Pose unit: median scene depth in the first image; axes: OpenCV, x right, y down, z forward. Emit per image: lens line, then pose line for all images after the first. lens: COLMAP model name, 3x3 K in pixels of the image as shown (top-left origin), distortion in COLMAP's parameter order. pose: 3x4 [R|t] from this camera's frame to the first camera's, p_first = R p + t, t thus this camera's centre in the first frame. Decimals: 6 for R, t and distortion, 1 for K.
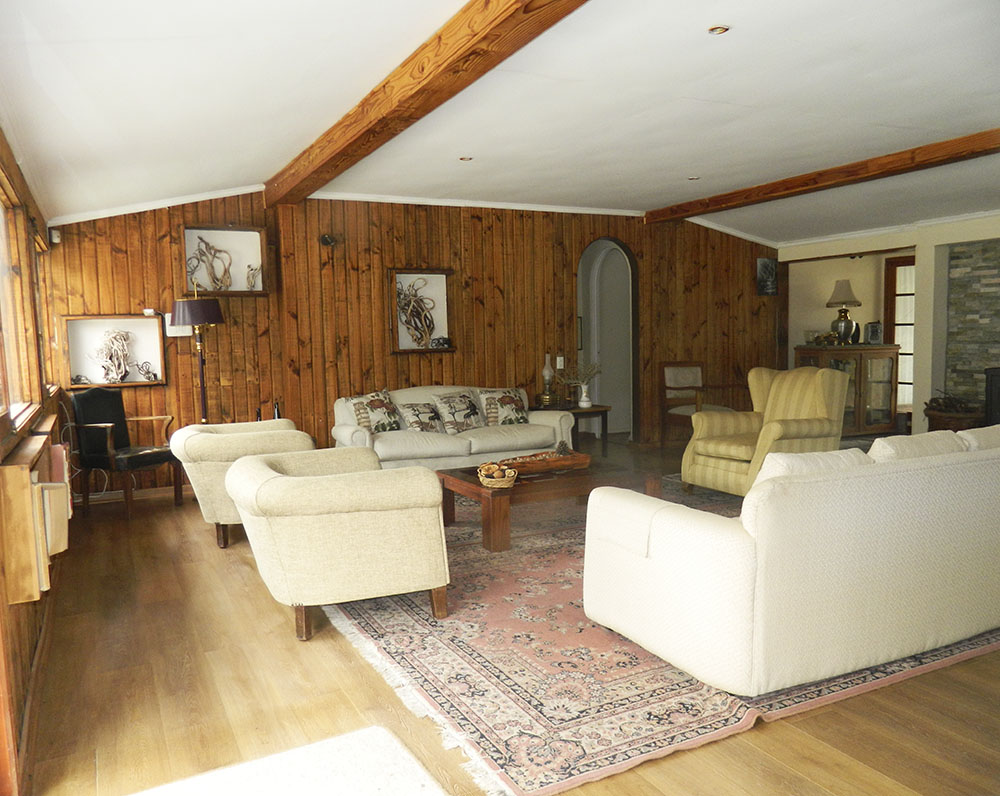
lens RADIAL K [[792.8, 0, 497.7], [0, 792.8, 404.6], [0, 0, 1]] dist [0.009934, -0.002282]
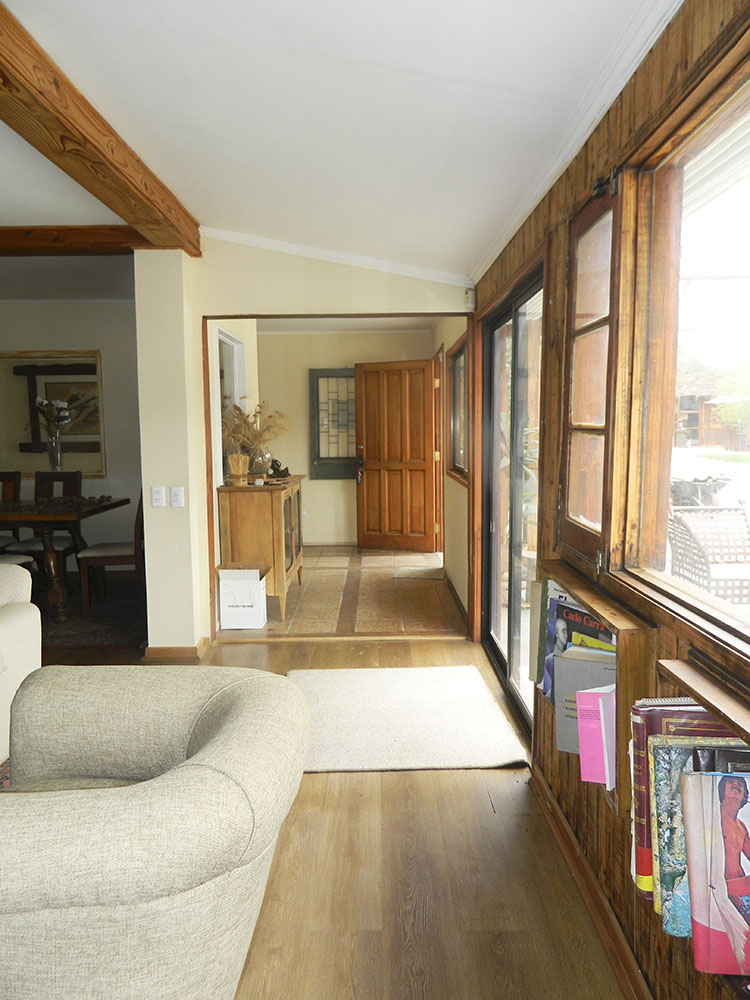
lens RADIAL K [[760.3, 0, 375.0], [0, 760.3, 502.0], [0, 0, 1]] dist [0.009096, 0.004945]
pose [[-0.889769, 0.000006, 0.456412, -0.747013], [0.077070, 0.985642, 0.150235, -0.150740], [-0.449857, 0.168850, -0.876994, 1.715688]]
